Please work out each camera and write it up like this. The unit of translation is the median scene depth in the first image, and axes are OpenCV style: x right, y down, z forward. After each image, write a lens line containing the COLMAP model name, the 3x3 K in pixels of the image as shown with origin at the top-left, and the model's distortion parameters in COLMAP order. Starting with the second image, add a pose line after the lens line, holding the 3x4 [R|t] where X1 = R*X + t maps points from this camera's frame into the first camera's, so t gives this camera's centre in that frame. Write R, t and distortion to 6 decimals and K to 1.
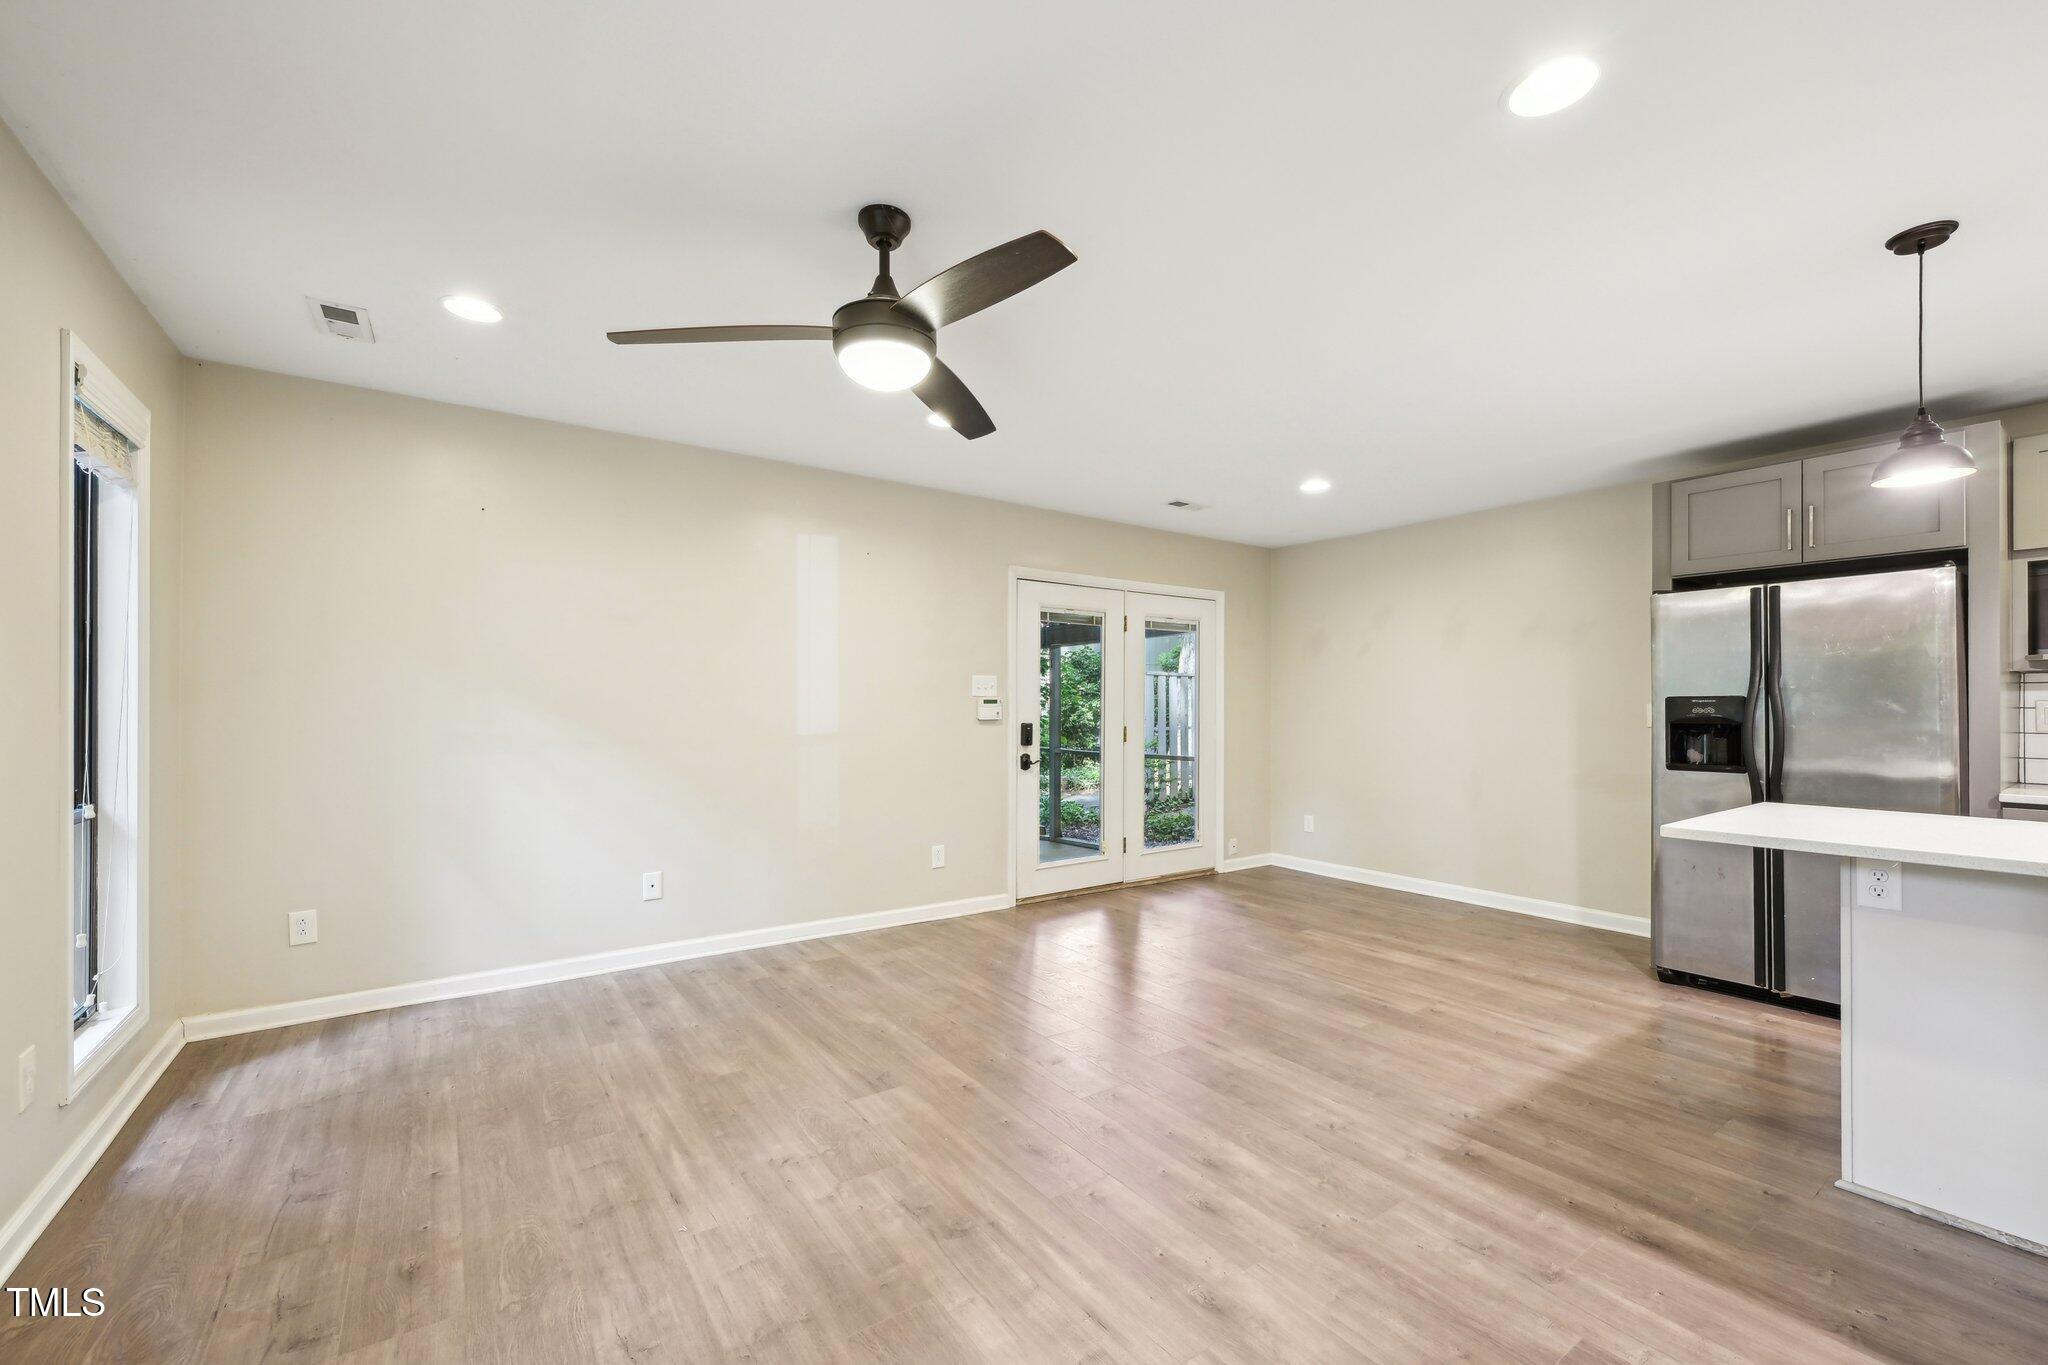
lens RADIAL K [[830.9, 0, 1029.7], [0, 830.9, 705.6], [0, 0, 1]] dist [-0.000741, 0.000395]
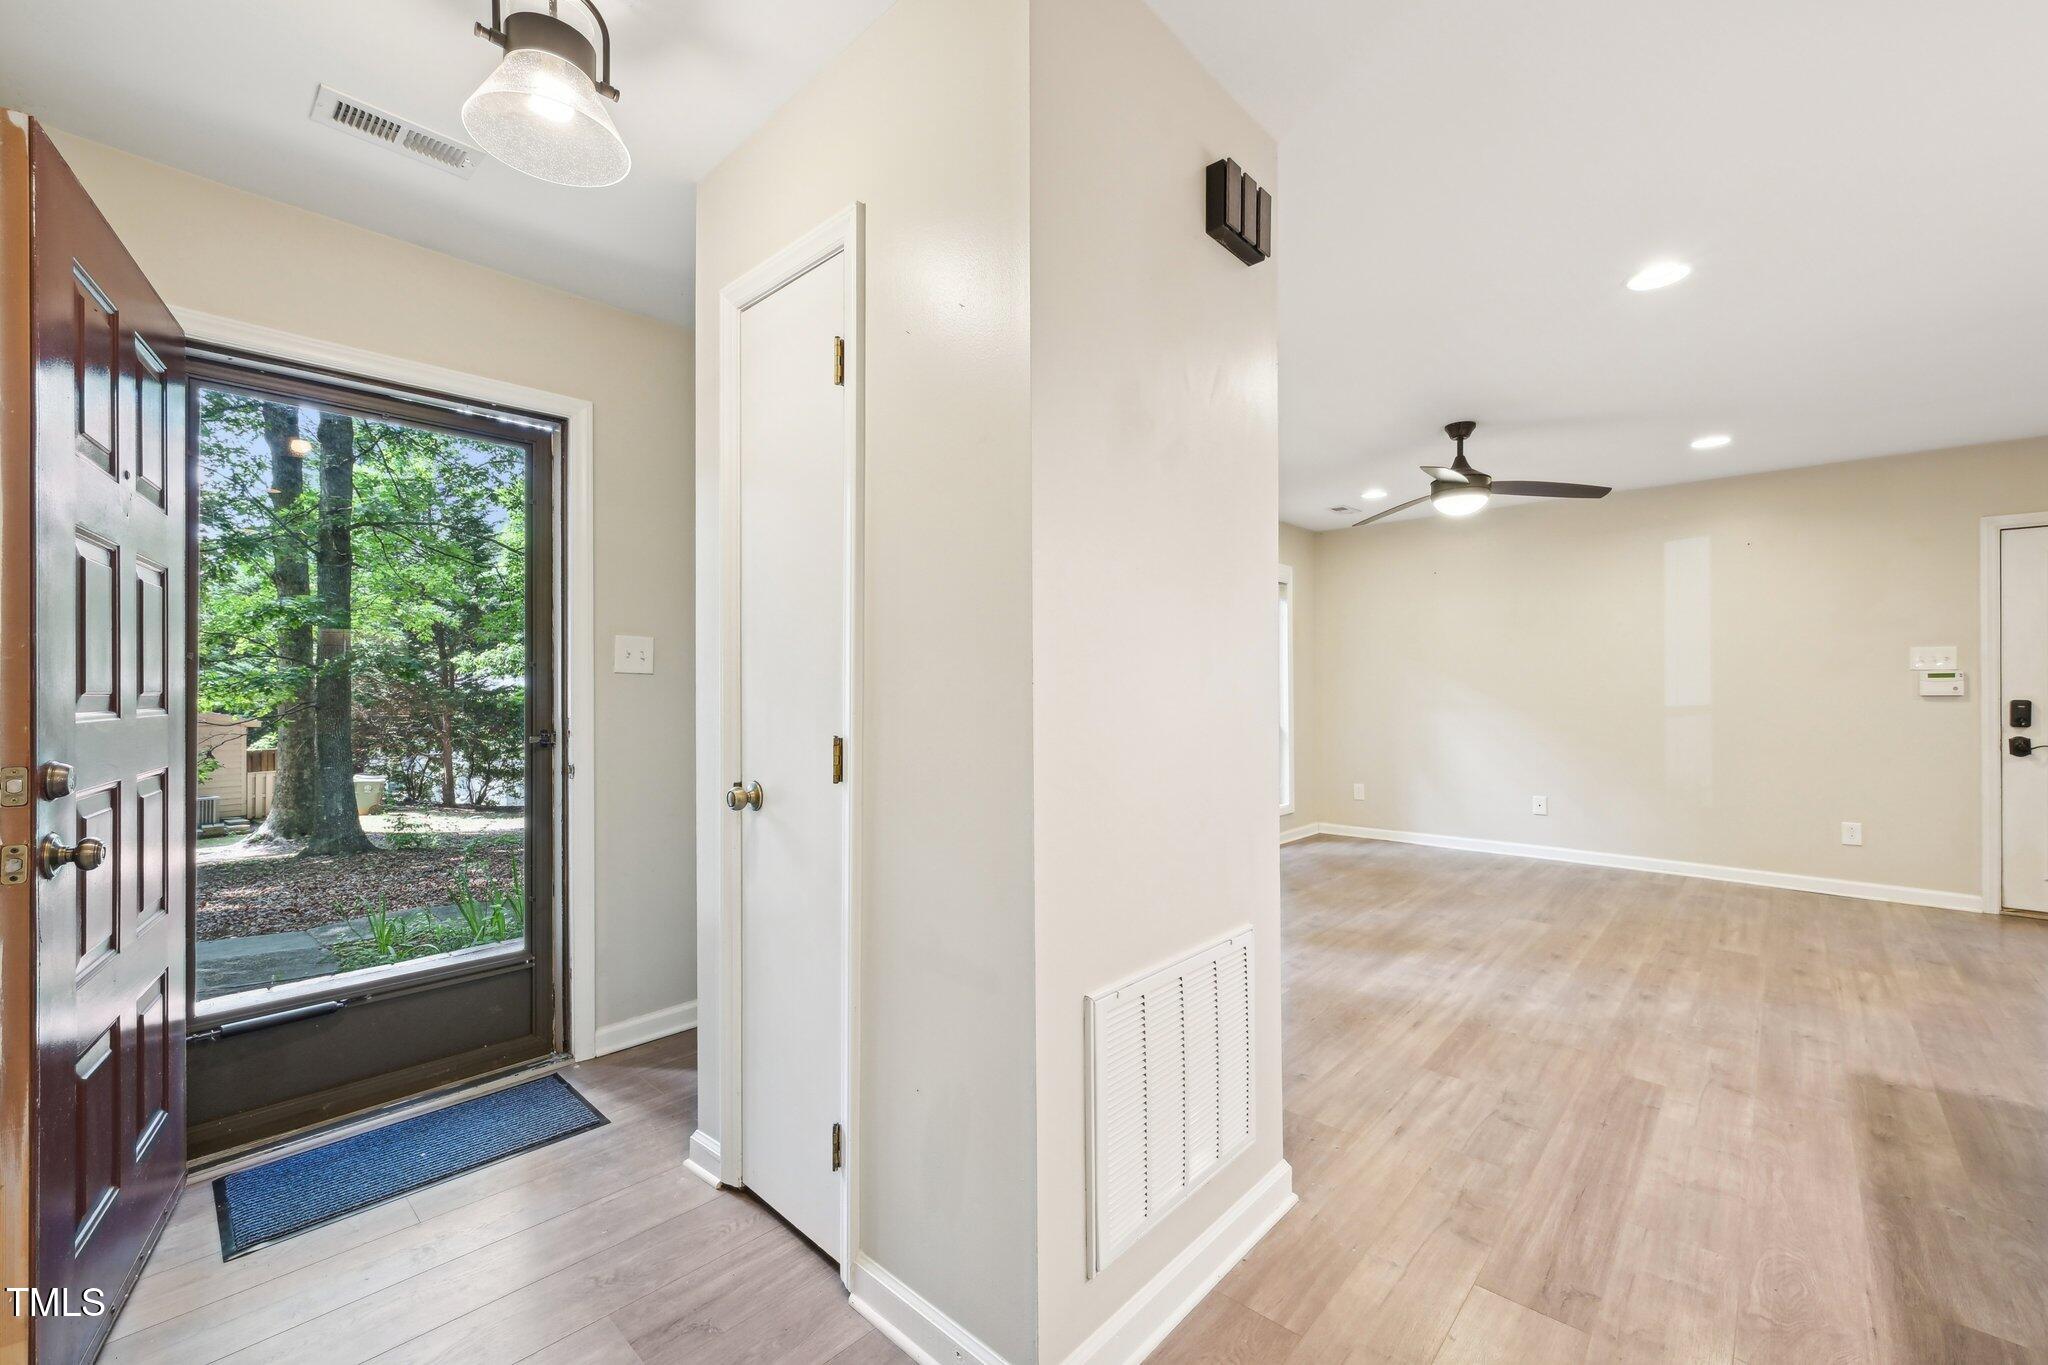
lens RADIAL K [[826.2, 0, 1024.0], [0, 826.2, 682.5], [0, 0, 1]] dist [0.000576, 0.000208]
pose [[0.201864, -0.011110, -0.979350, 0.764650], [0.006402, 0.999929, -0.010024, 0.006437], [0.979393, -0.004247, 0.201921, -0.188921]]
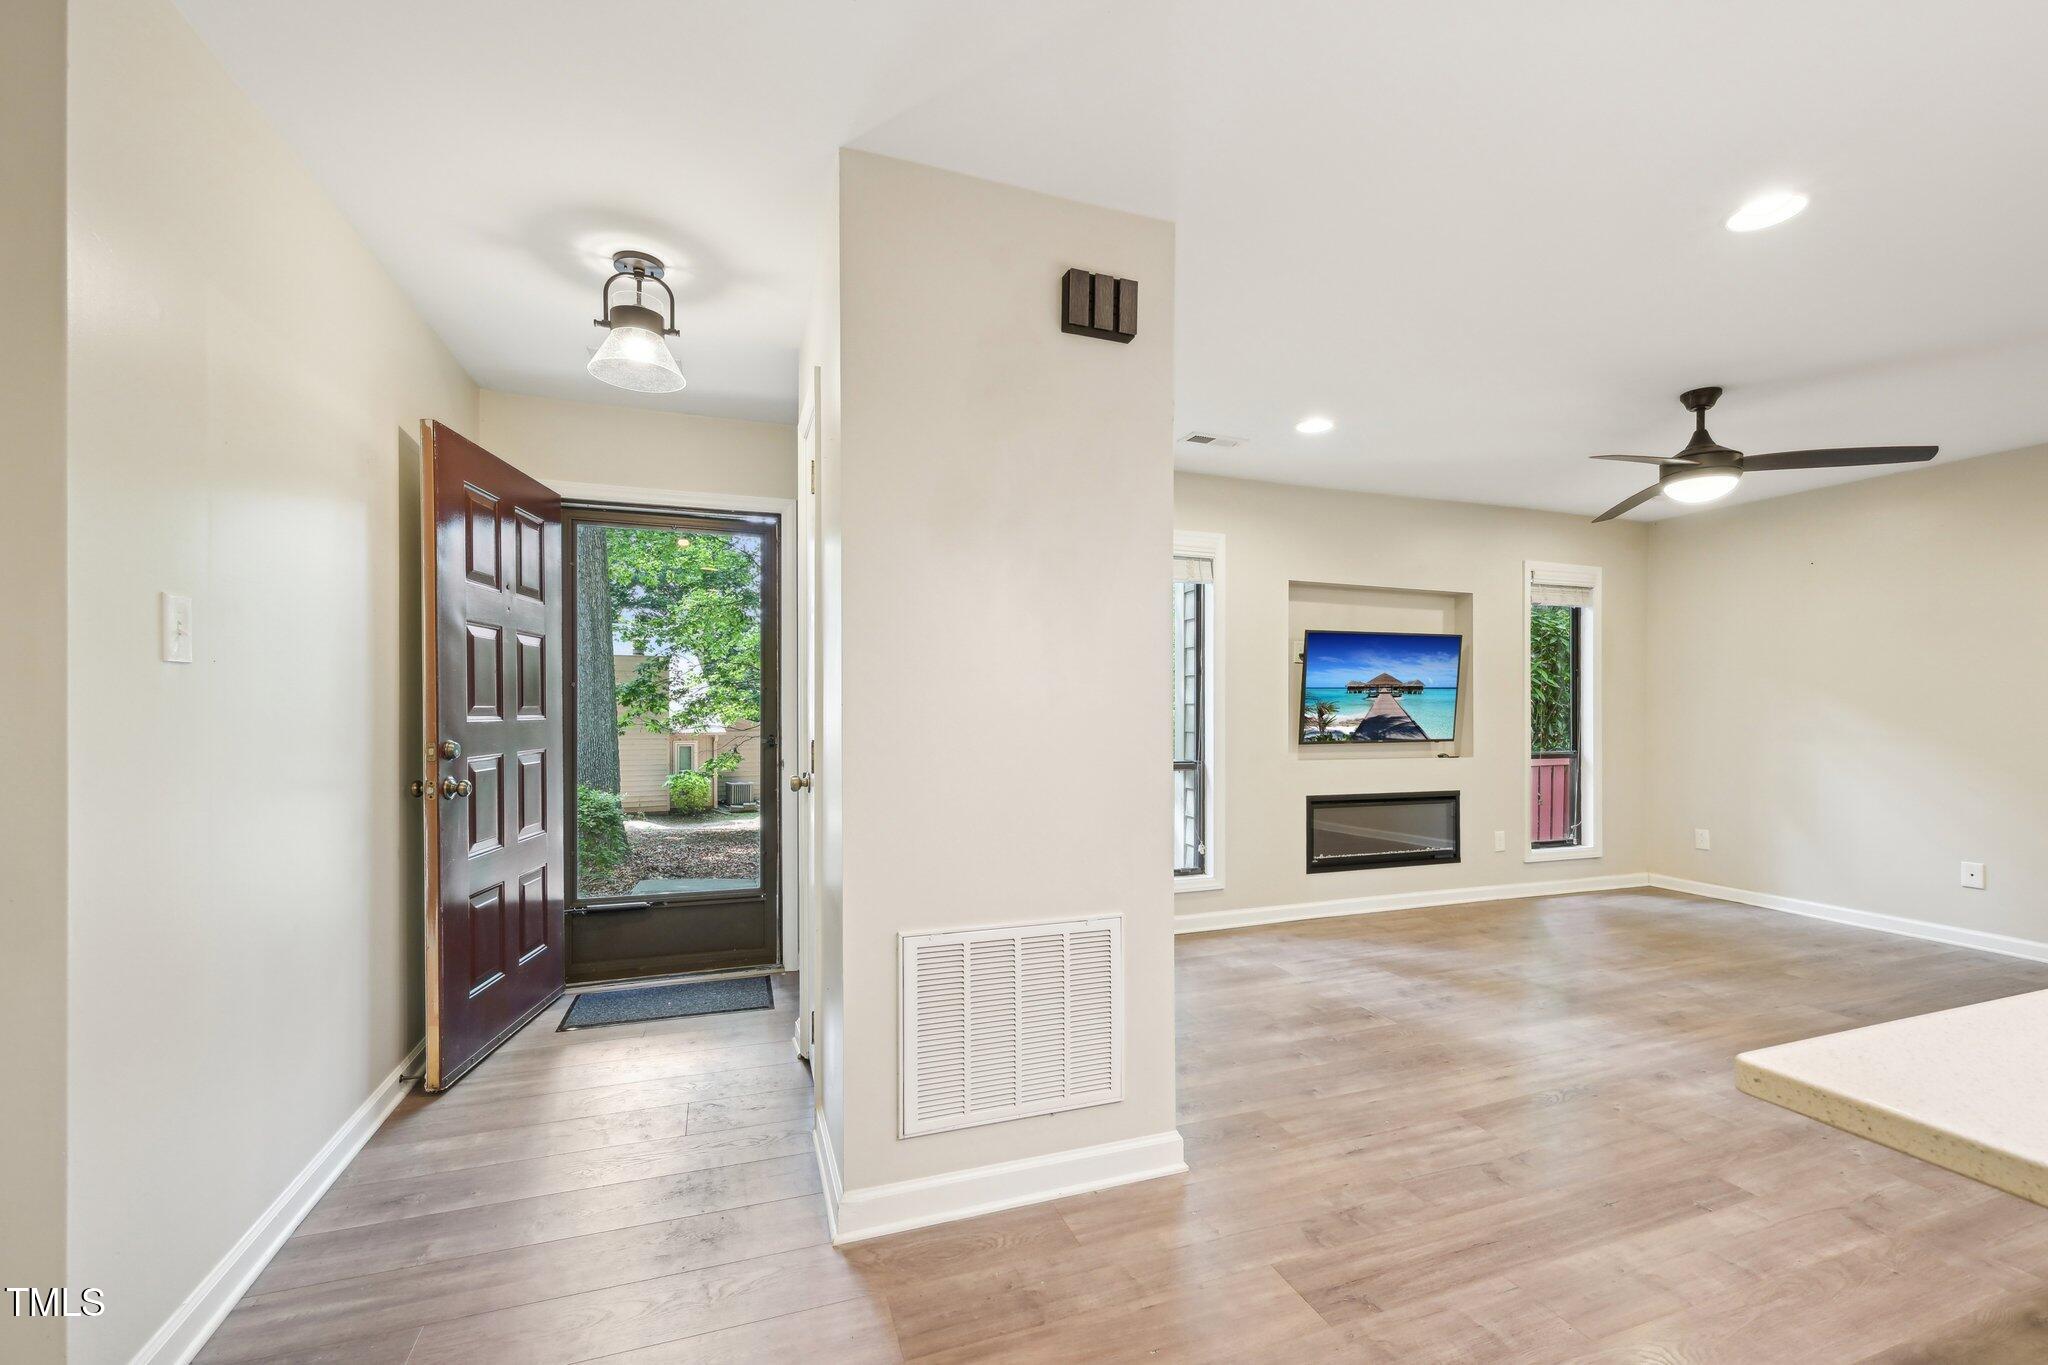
lens RADIAL K [[830.9, 0, 1029.7], [0, 830.9, 705.6], [0, 0, 1]] dist [-0.000741, 0.000395]
pose [[-0.268460, -0.005401, -0.963276, 0.867911], [-0.003403, 0.999983, -0.004659, 0.005896], [0.963285, 0.002028, -0.268474, 0.103012]]
